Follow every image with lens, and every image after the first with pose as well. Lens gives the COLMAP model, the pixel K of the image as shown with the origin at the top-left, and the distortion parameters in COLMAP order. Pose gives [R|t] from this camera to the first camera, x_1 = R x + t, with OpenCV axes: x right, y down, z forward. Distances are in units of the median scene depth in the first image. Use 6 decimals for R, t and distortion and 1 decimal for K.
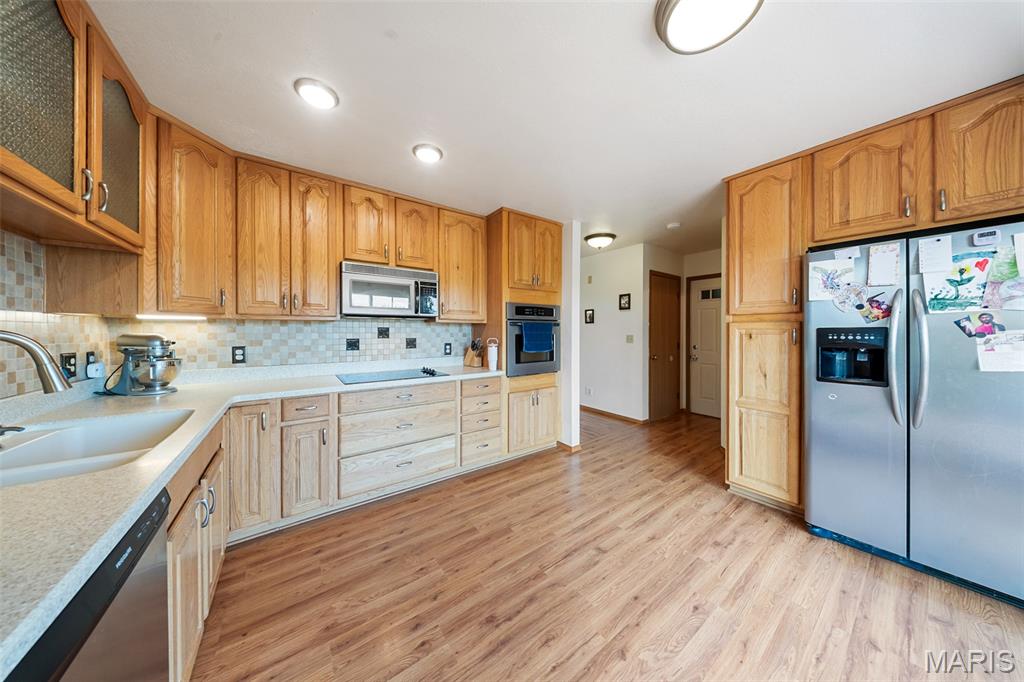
lens RADIAL K [[306.4, 0, 513.2], [0, 306.4, 334.1], [0, 0, 1]] dist [-0.001695, -0.001123]
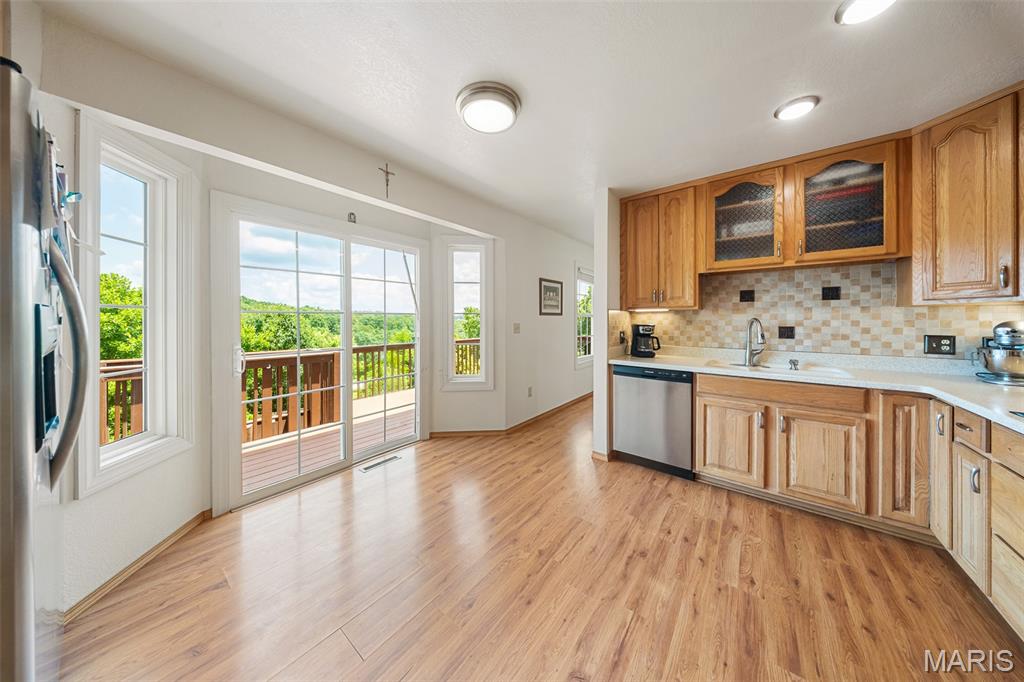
lens RADIAL K [[306.4, 0, 513.2], [0, 306.4, 320.9], [0, 0, 1]] dist [-0.001695, -0.001123]
pose [[-0.961967, -0.000170, -0.273166, 0.568709], [-0.003607, 0.999921, 0.012082, -0.007389], [0.273142, 0.012608, -0.961891, 1.516283]]
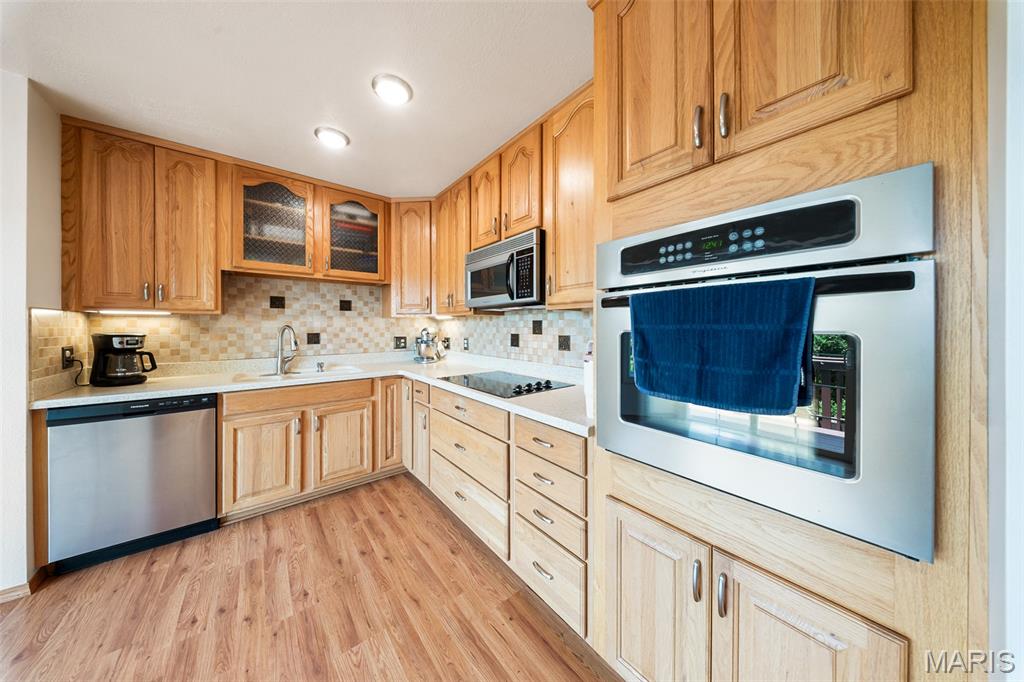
lens RADIAL K [[306.4, 0, 505.1], [0, 306.4, 326.8], [0, 0, 1]] dist [-0.001695, -0.001123]
pose [[0.046090, -0.001146, -0.998937, 0.554208], [-0.008233, 0.999965, -0.001527, -0.005613], [0.998903, 0.008294, 0.046079, 1.394310]]
